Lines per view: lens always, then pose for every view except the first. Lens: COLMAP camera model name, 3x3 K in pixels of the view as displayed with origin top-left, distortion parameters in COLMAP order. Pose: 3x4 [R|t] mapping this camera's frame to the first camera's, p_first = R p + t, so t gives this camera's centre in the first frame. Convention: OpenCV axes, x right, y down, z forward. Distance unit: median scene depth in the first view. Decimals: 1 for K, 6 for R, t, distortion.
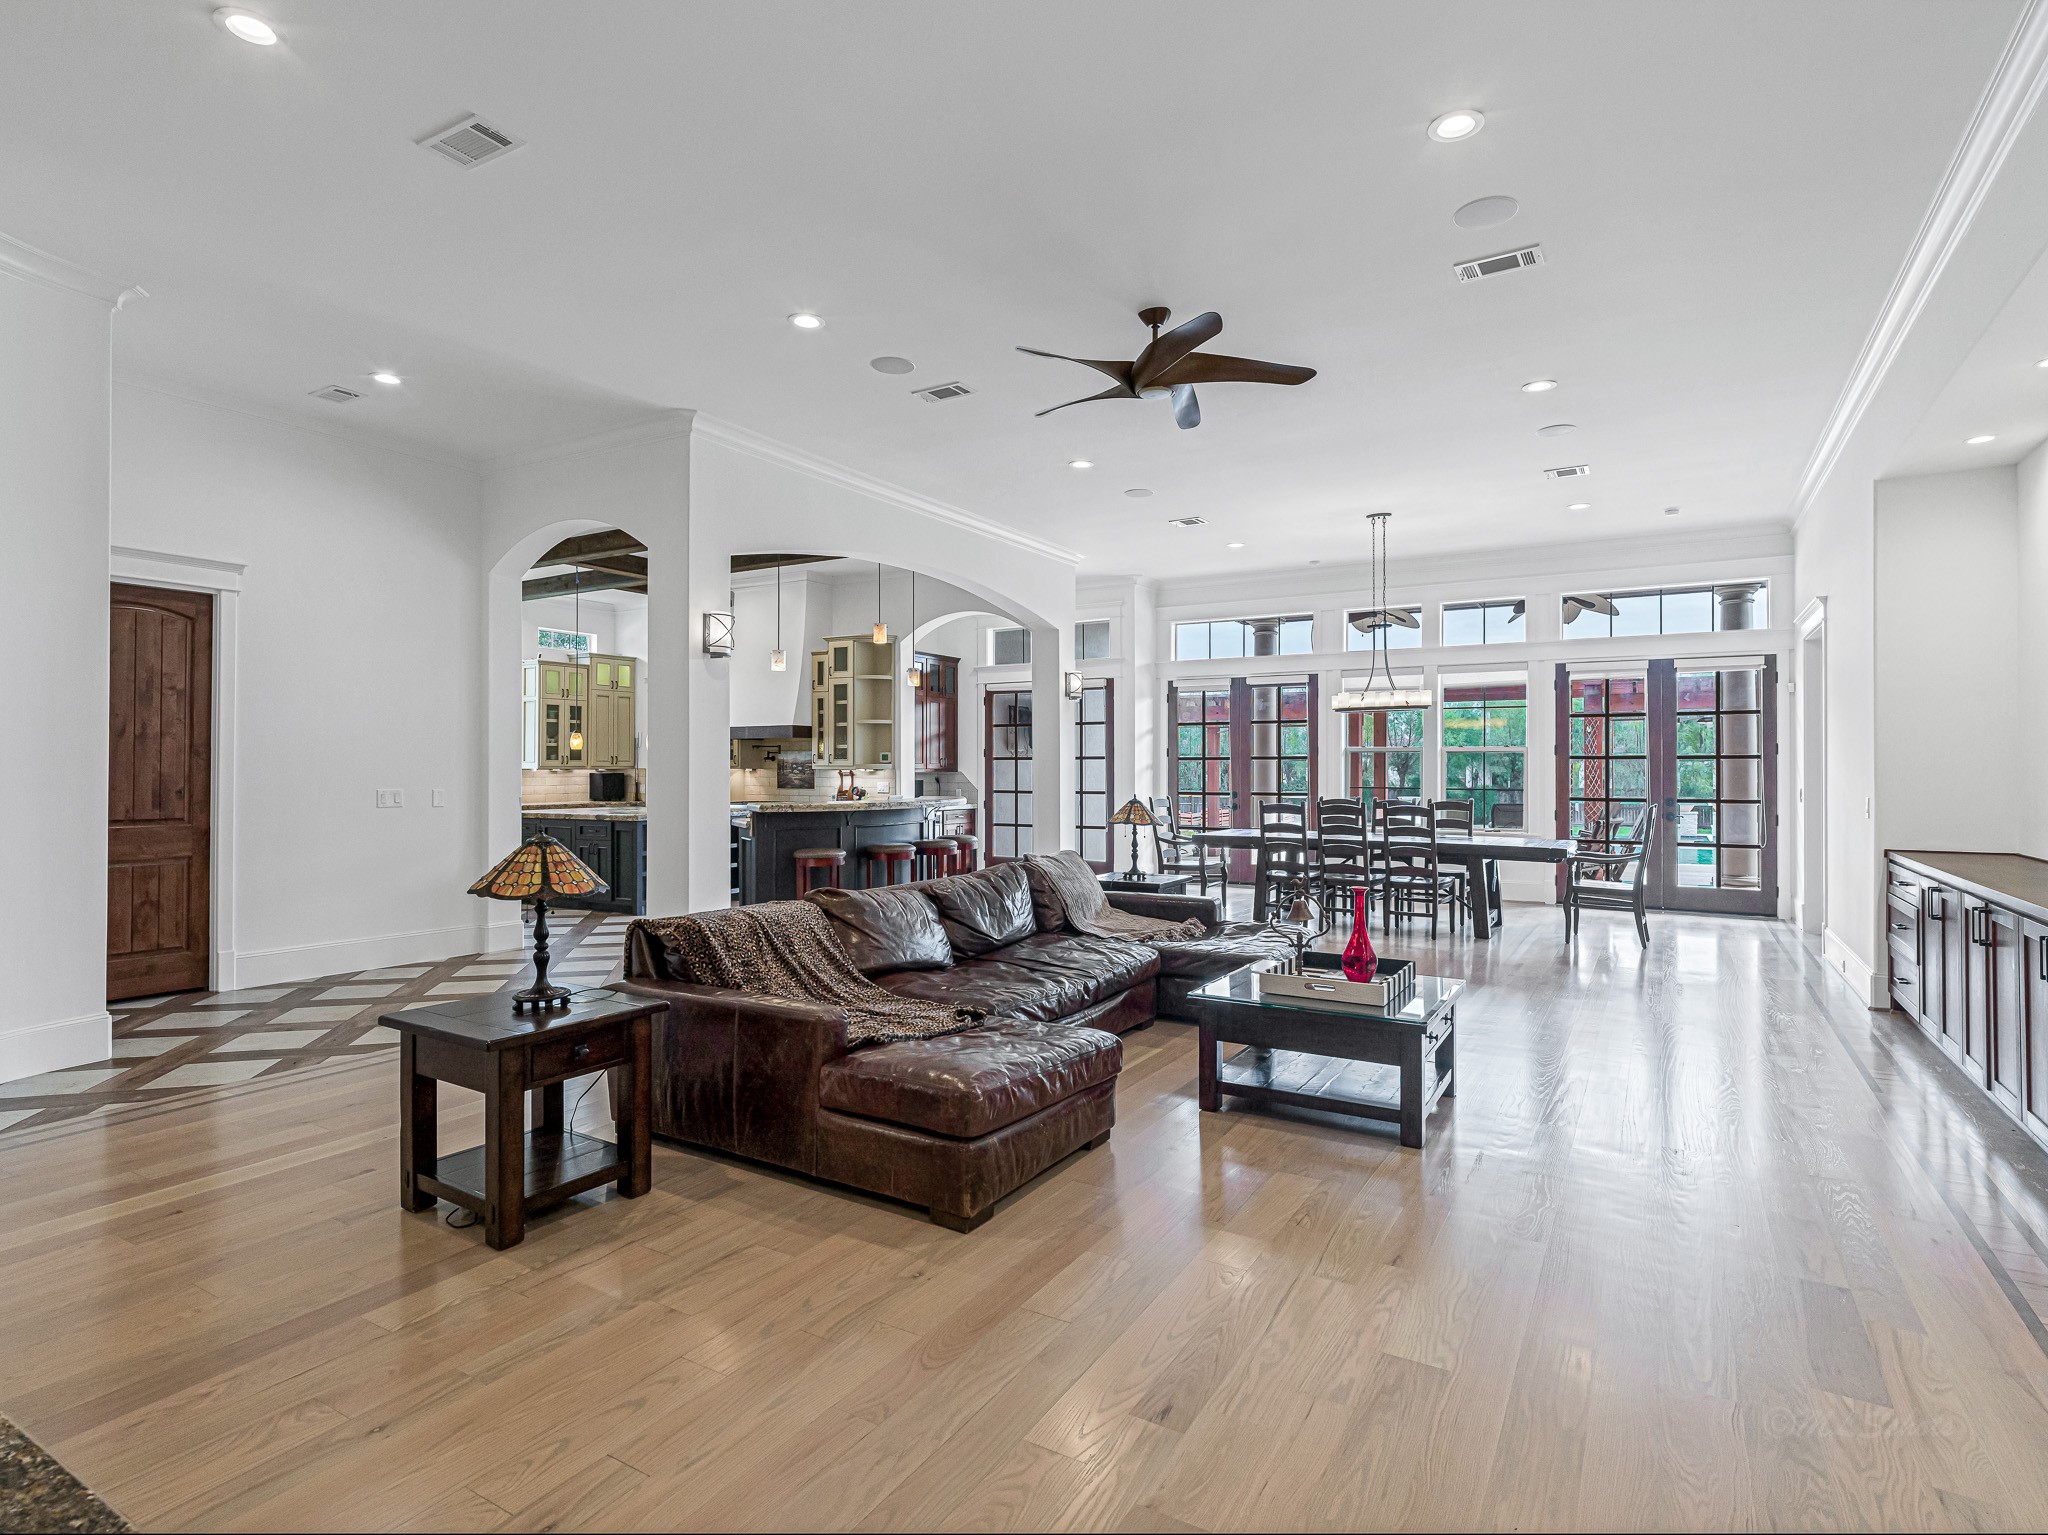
lens RADIAL K [[1052.4, 0, 1024.0], [0, 1052.4, 767.5], [0, 0, 1]] dist [-0.022432, -0.000175]
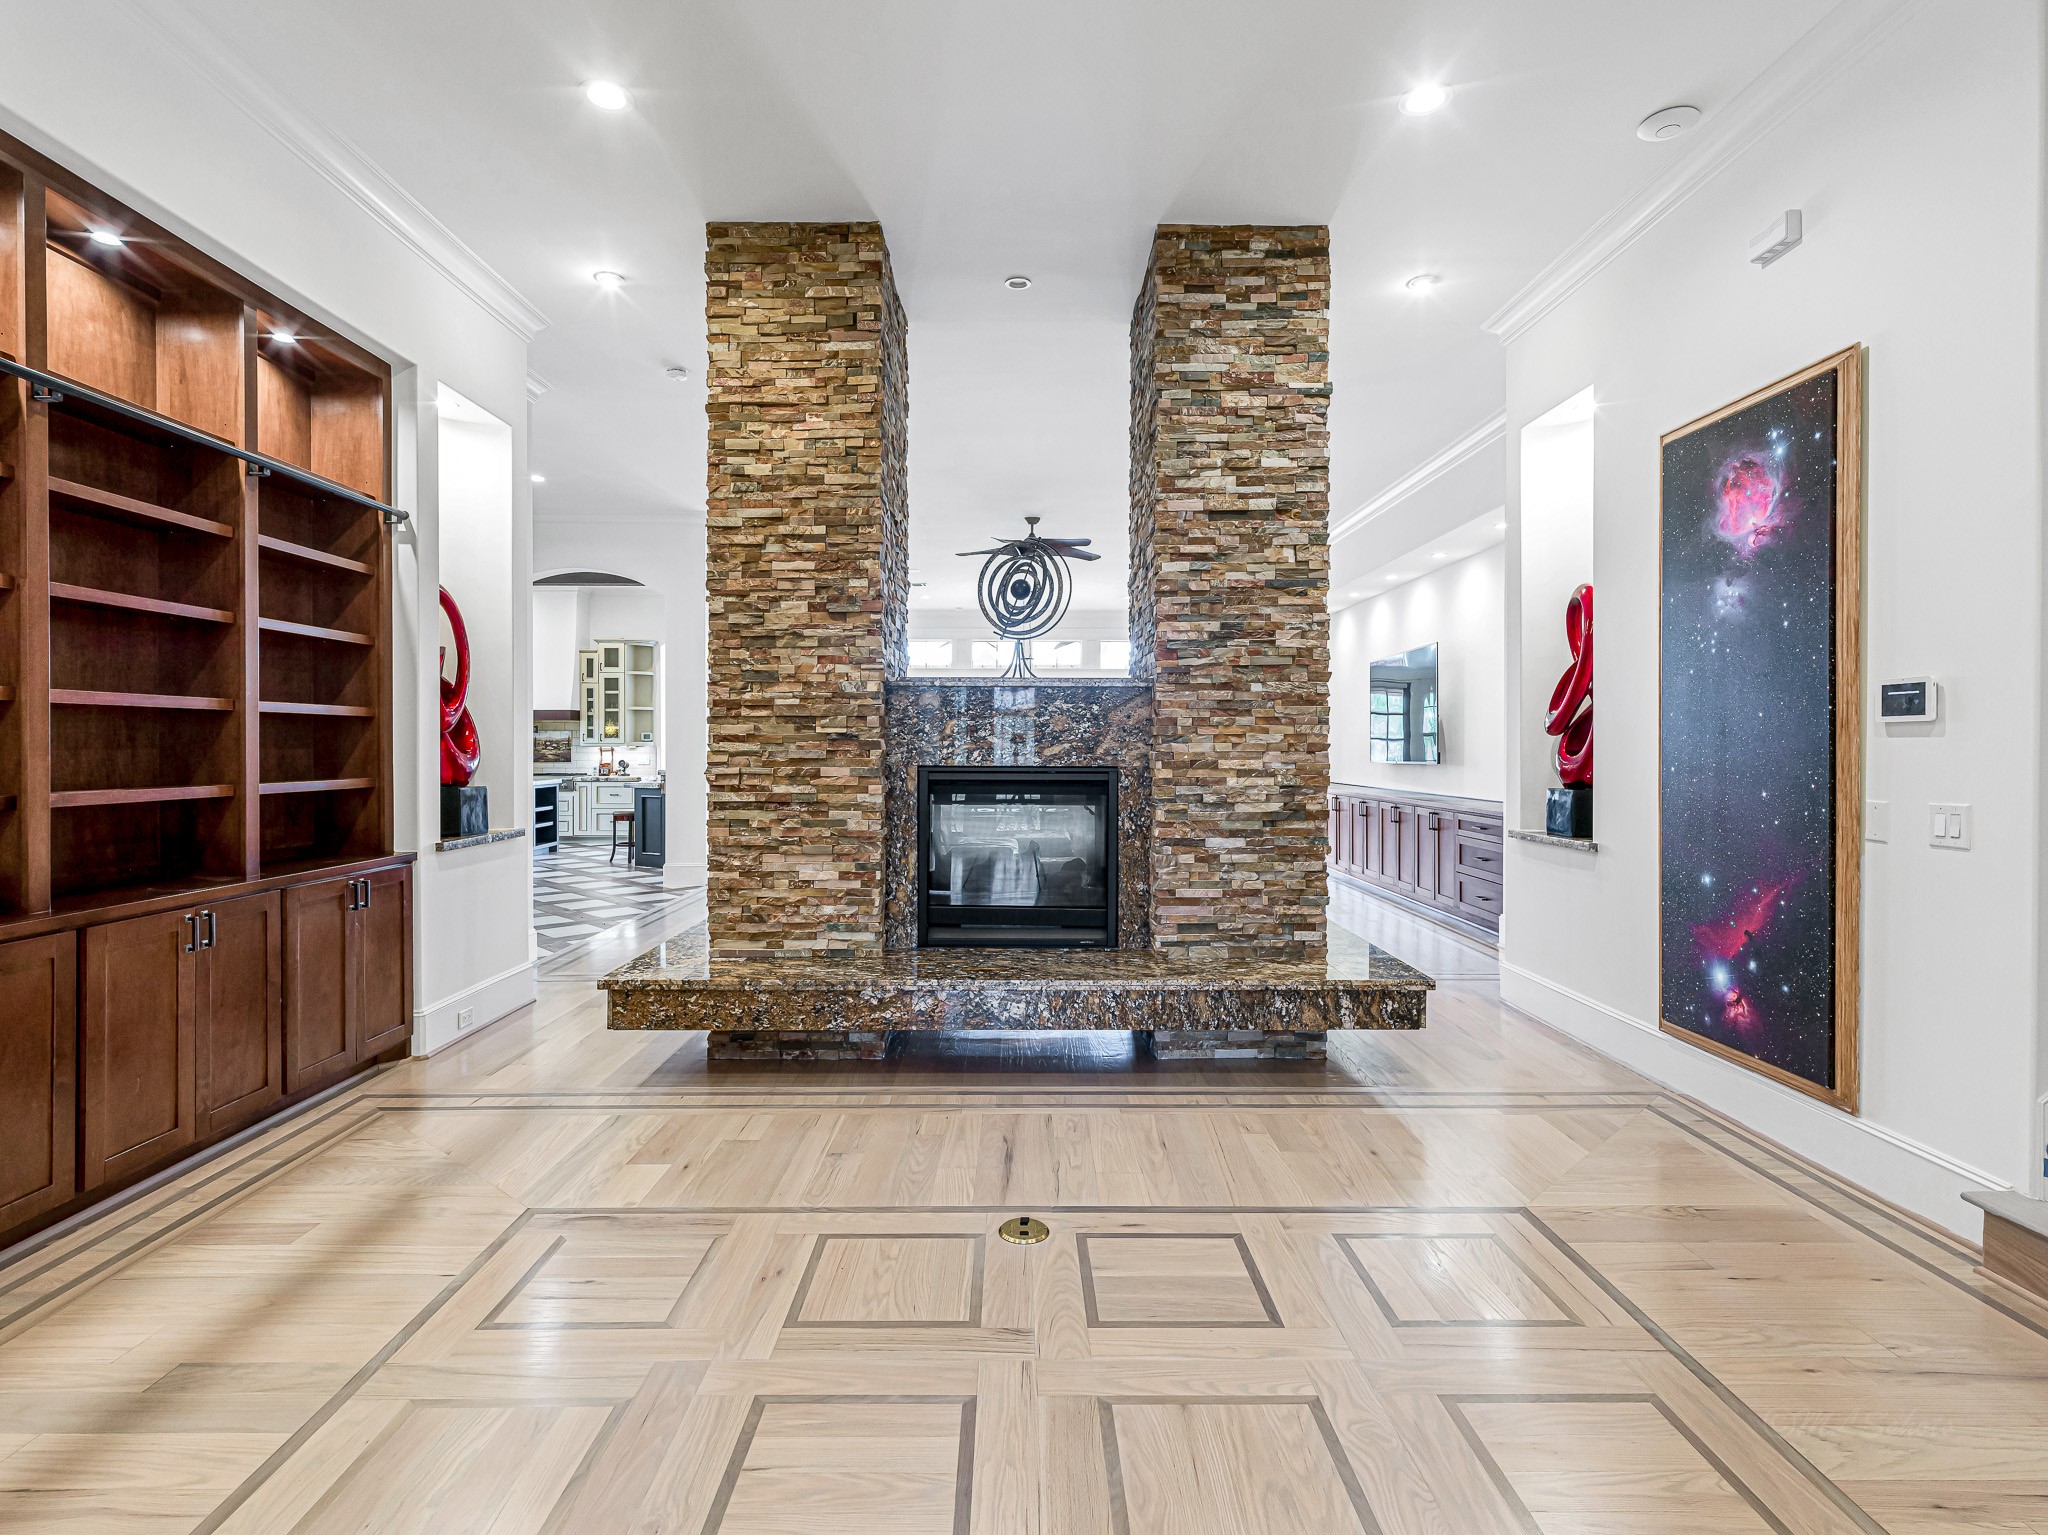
lens RADIAL K [[1024.8, 0, 1013.3], [0, 1024.8, 755.8], [0, 0, 1]] dist [0.000269, -0.001163]
pose [[0.857113, -0.005230, 0.515101, -0.480596], [-0.000441, 0.999941, 0.010888, -0.000548], [-0.515127, -0.009559, 0.857060, -0.347736]]
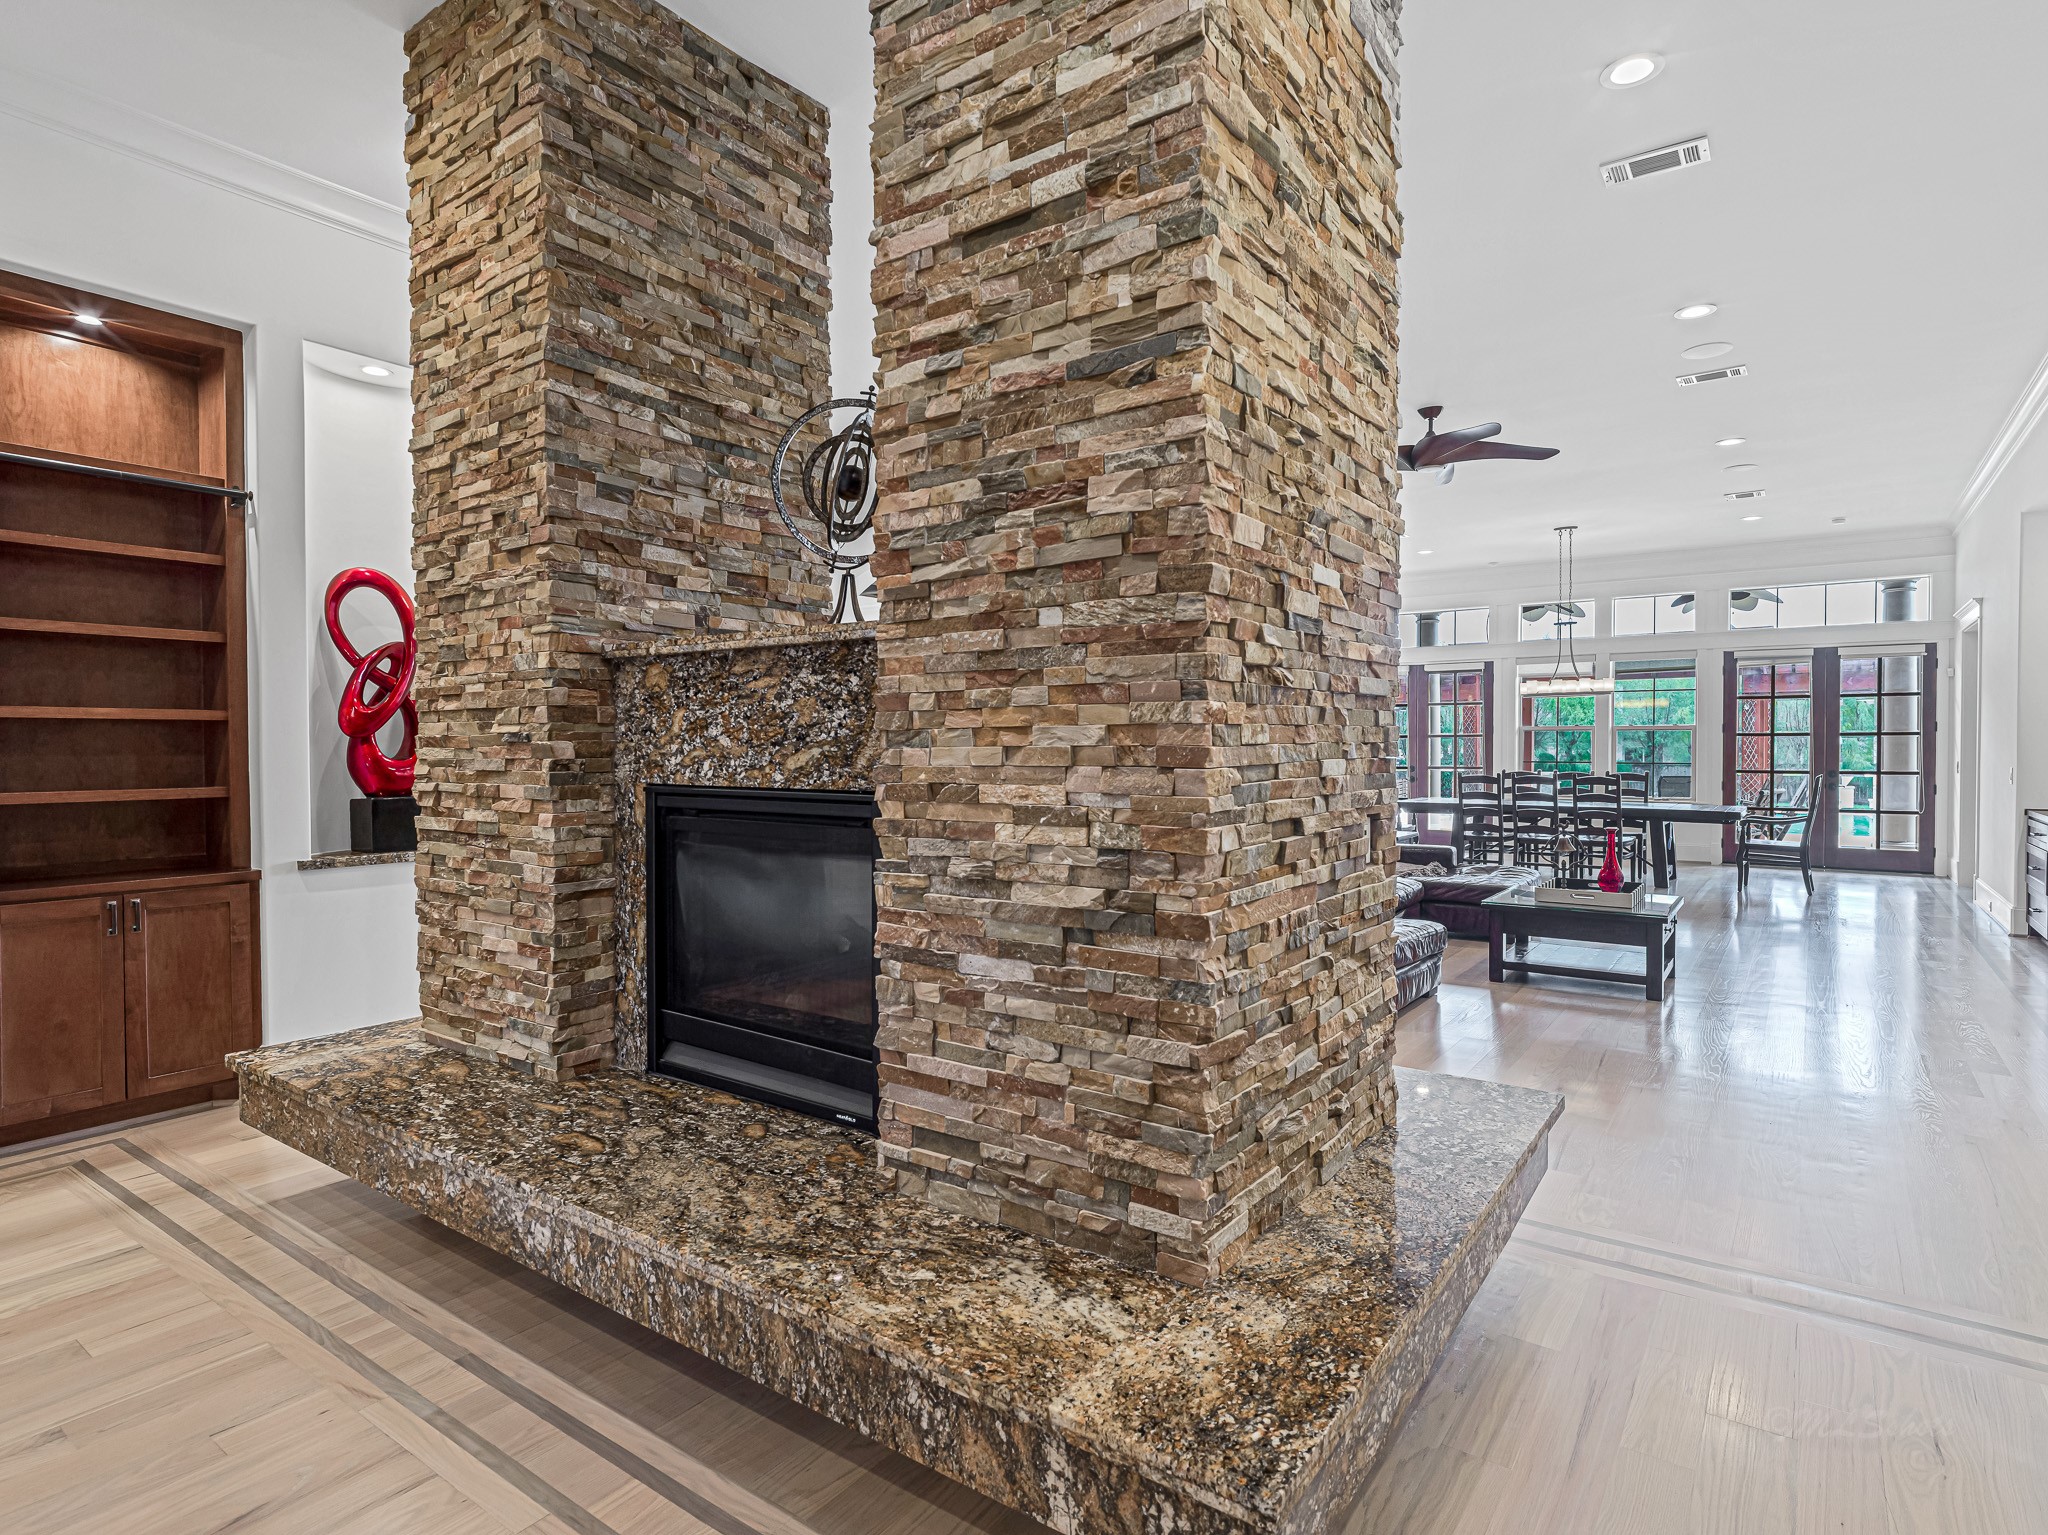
lens RADIAL K [[1058.1, 0, 1021.4], [0, 1058.1, 766.2], [0, 0, 1]] dist [0.003061, -0.000919]
pose [[0.995856, -0.001847, -0.090929, -0.147888], [0.003700, 0.999789, 0.020216, -0.001647], [0.090872, -0.020468, 0.995652, -0.218660]]
